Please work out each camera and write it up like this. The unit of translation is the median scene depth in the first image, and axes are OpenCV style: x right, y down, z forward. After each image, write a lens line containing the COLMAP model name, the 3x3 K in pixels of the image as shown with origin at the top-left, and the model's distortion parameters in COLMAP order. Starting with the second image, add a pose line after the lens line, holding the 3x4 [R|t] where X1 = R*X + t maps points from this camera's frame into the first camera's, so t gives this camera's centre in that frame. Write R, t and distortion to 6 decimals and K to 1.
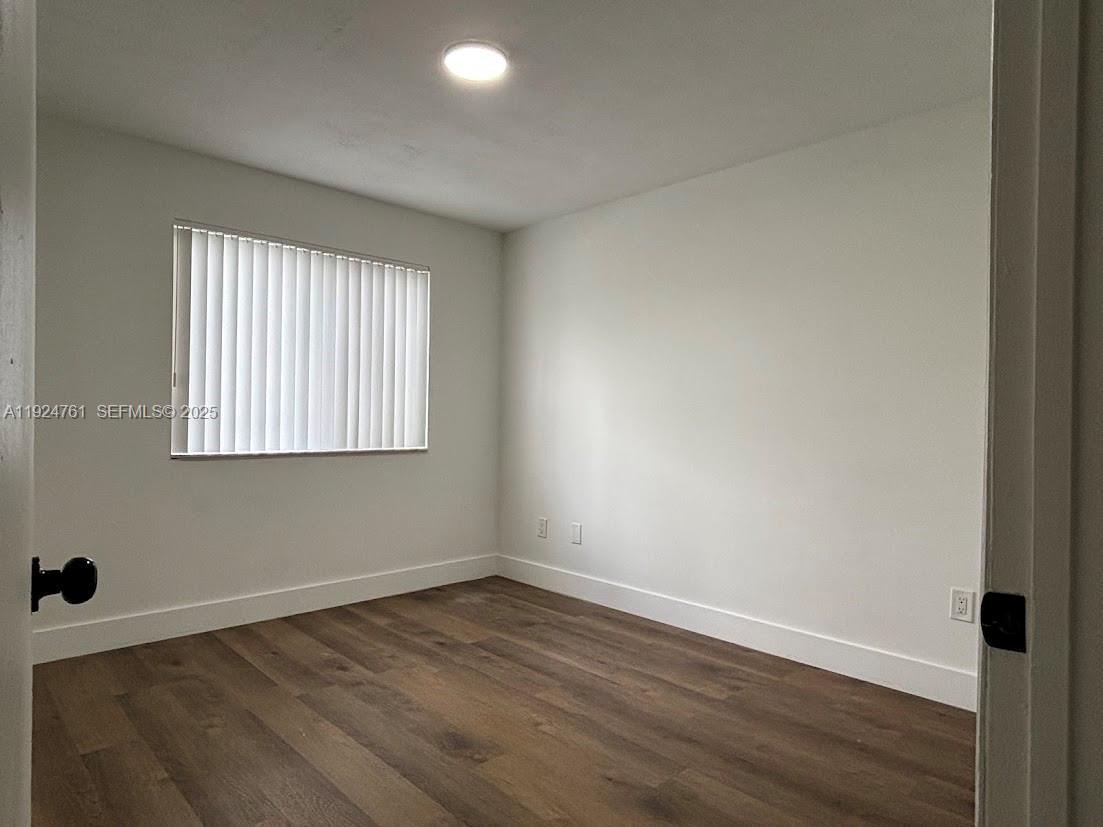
lens RADIAL K [[660.9, 0, 551.5], [0, 660.9, 413.5], [0, 0, 1]] dist [0.001909, -0.000689]
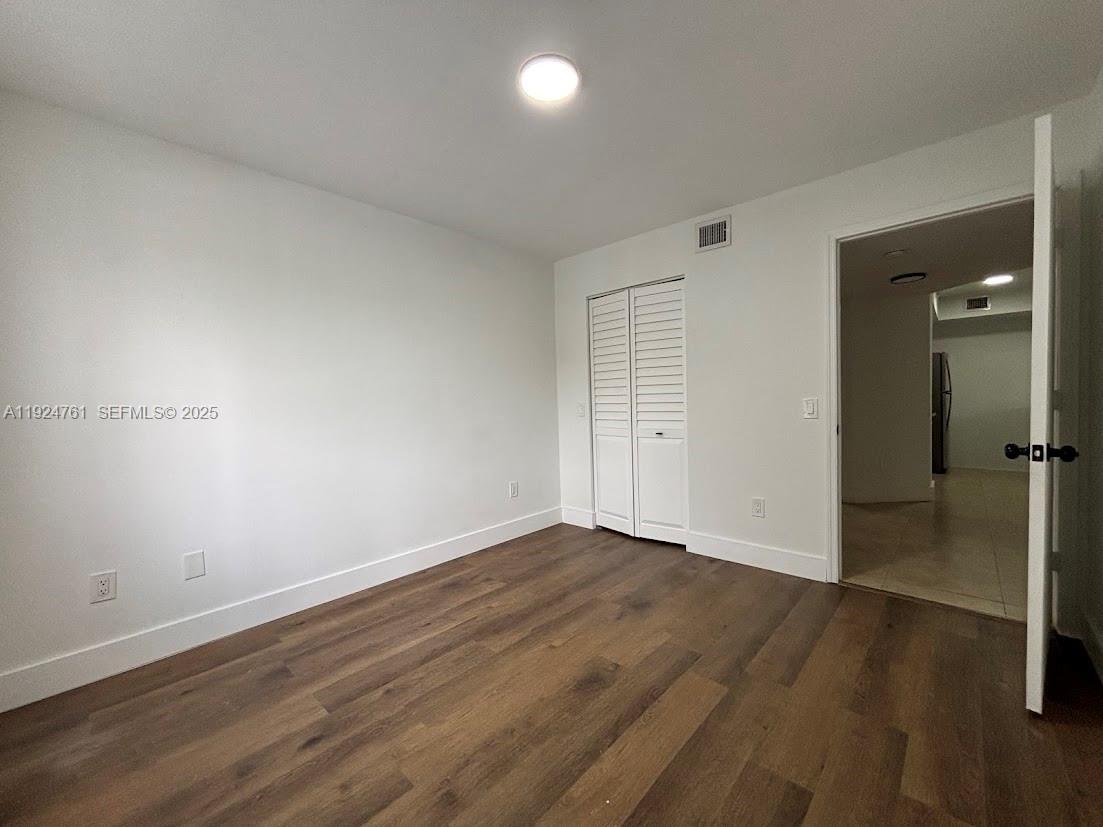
lens RADIAL K [[470.7, 0, 551.5], [0, 470.7, 413.5], [0, 0, 1]] dist [-0.001692, 0.000043]
pose [[-0.064411, -0.049044, 0.996718, -0.692545], [0.031191, 0.998205, 0.051133, -0.003525], [-0.997436, 0.034382, -0.062766, 0.832195]]
